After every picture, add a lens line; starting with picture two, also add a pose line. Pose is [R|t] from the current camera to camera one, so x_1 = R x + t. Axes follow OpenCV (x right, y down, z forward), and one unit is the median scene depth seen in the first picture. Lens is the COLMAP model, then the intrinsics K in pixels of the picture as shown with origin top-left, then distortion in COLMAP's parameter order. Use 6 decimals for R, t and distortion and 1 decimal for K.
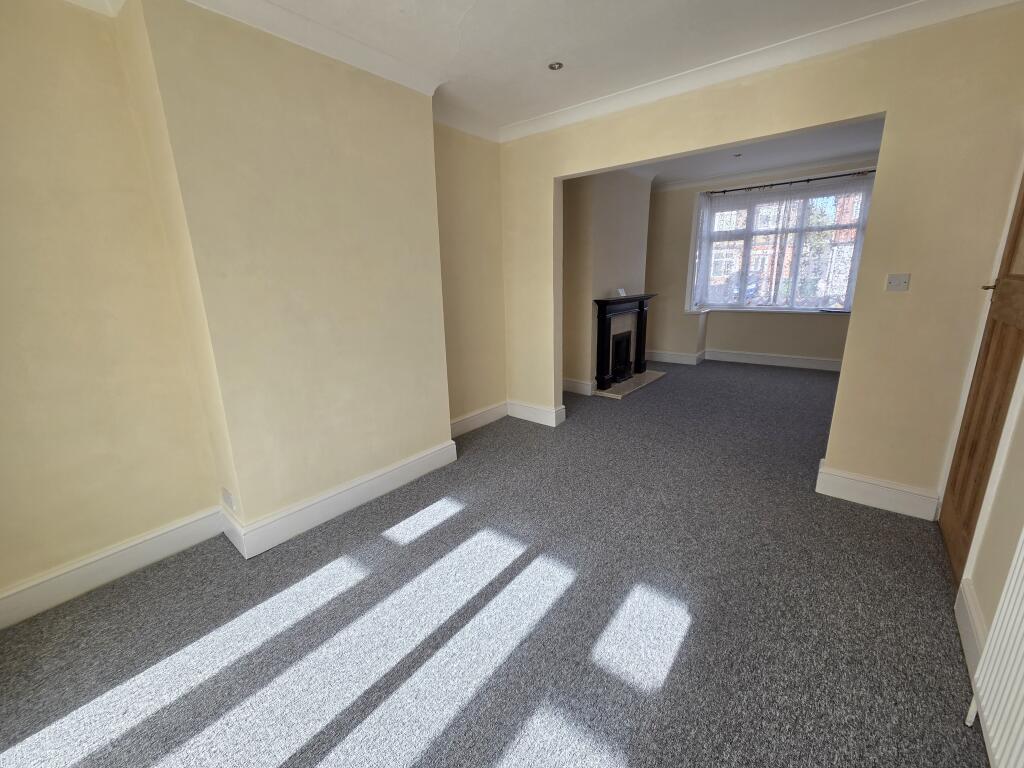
lens RADIAL K [[417.5, 0, 512.0], [0, 417.5, 384.0], [0, 0, 1]] dist [-0.000136, -0.000270]
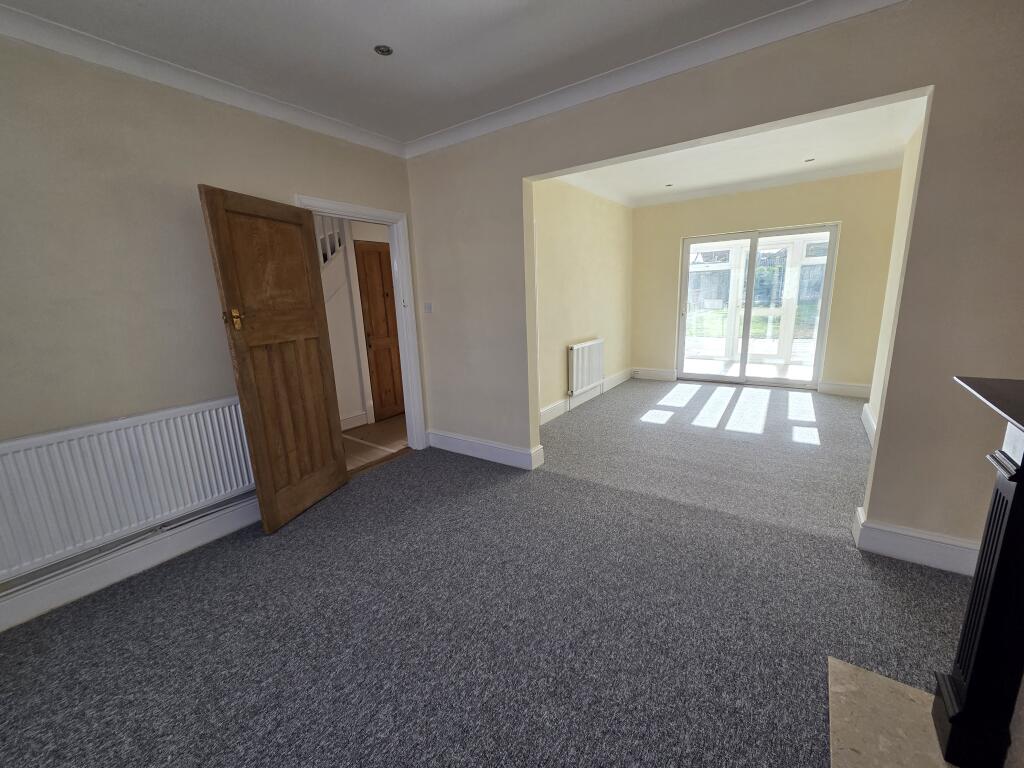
lens RADIAL K [[417.5, 0, 512.0], [0, 417.5, 384.0], [0, 0, 1]] dist [-0.000136, -0.000270]
pose [[-0.994540, 0.084105, -0.061771, 1.246665], [0.047283, 0.890899, 0.451734, -0.776849], [0.093024, 0.446347, -0.890012, 2.864561]]
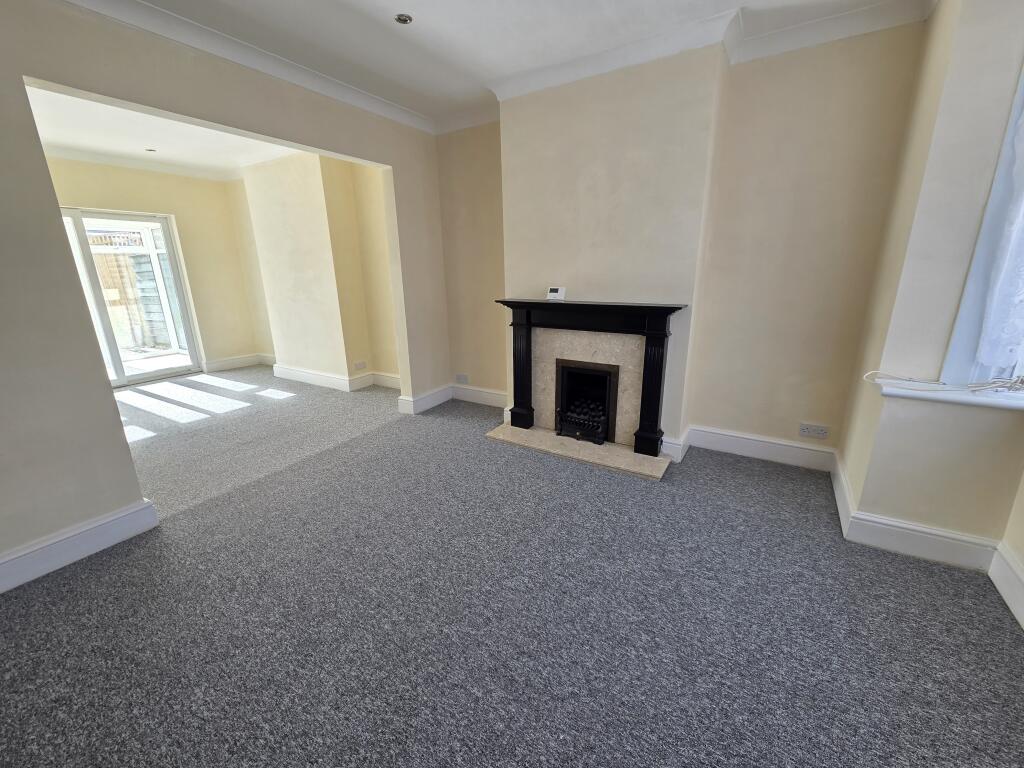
lens RADIAL K [[417.5, 0, 512.0], [0, 417.5, 384.0], [0, 0, 1]] dist [-0.000136, -0.000270]
pose [[0.136756, 0.299216, -0.944334, 2.265905], [-0.234028, 0.936065, 0.262705, -0.619525], [0.962564, 0.185074, 0.198038, 2.162316]]
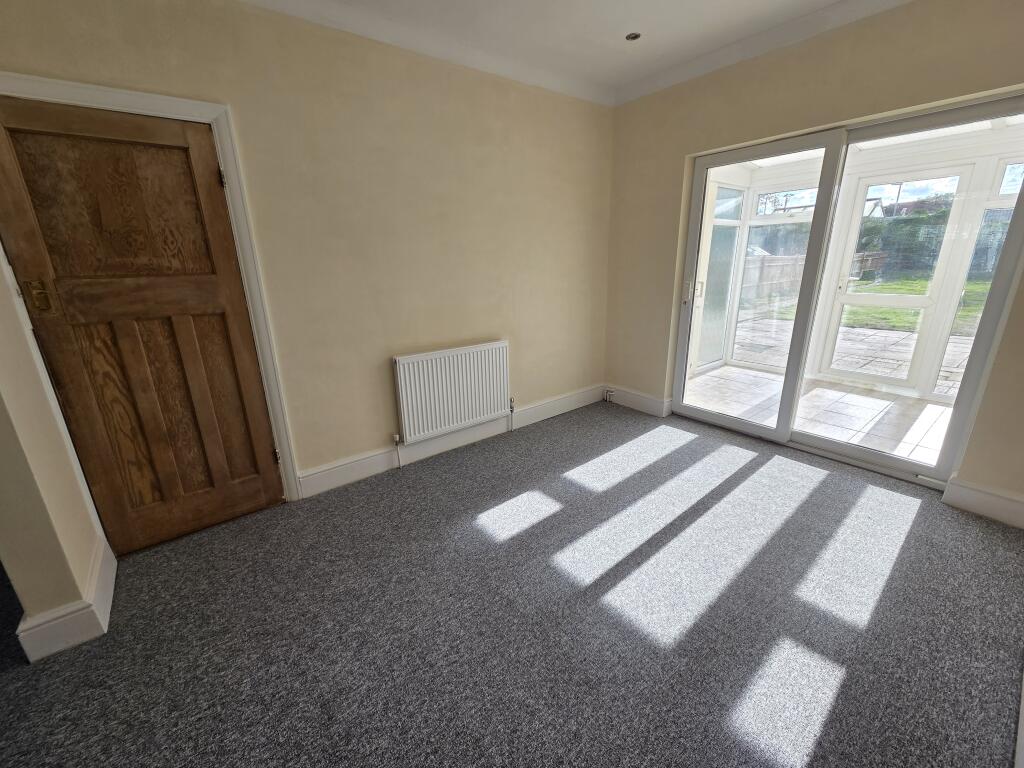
lens RADIAL K [[417.5, 0, 512.0], [0, 417.5, 384.0], [0, 0, 1]] dist [-0.000136, -0.000270]
pose [[-0.975851, -0.010253, 0.218195, 0.030677], [0.103889, 0.856904, 0.504899, -0.419968], [-0.192149, 0.515374, -0.835146, 1.700863]]
